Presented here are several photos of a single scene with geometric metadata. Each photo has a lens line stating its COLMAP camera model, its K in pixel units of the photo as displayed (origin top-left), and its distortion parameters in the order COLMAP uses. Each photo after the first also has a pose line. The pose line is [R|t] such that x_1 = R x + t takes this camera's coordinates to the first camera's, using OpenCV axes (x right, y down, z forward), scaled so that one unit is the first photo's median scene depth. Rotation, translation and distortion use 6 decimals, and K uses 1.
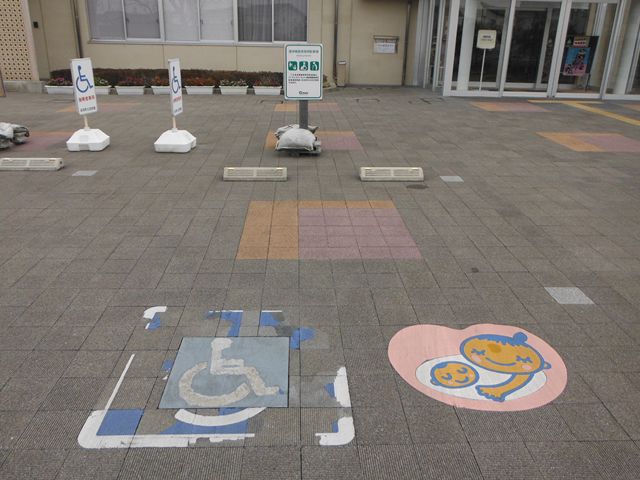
lens RADIAL K [[536.5, 0, 320.0], [0, 536.5, 240.0], [0, 0, 1]] dist [0.000855, 0.003242]
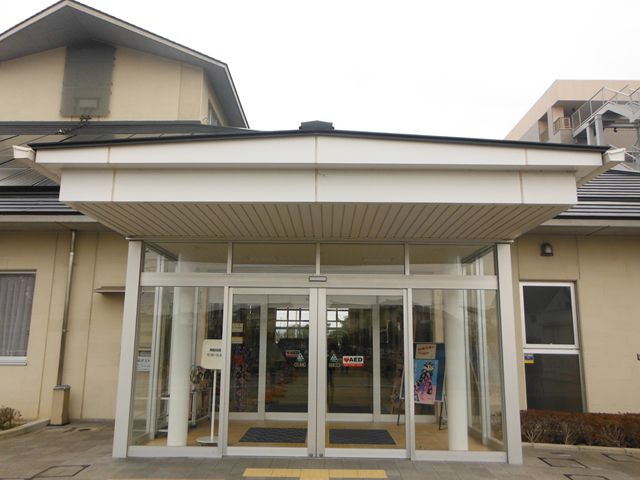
lens RADIAL K [[536.5, 0, 320.0], [0, 536.5, 240.0], [0, 0, 1]] dist [0.000855, 0.003242]
pose [[0.998377, -0.025787, -0.050776, 0.396446], [-0.003759, 0.859826, -0.510573, -0.152487], [0.056825, 0.509935, 0.858334, 0.365768]]
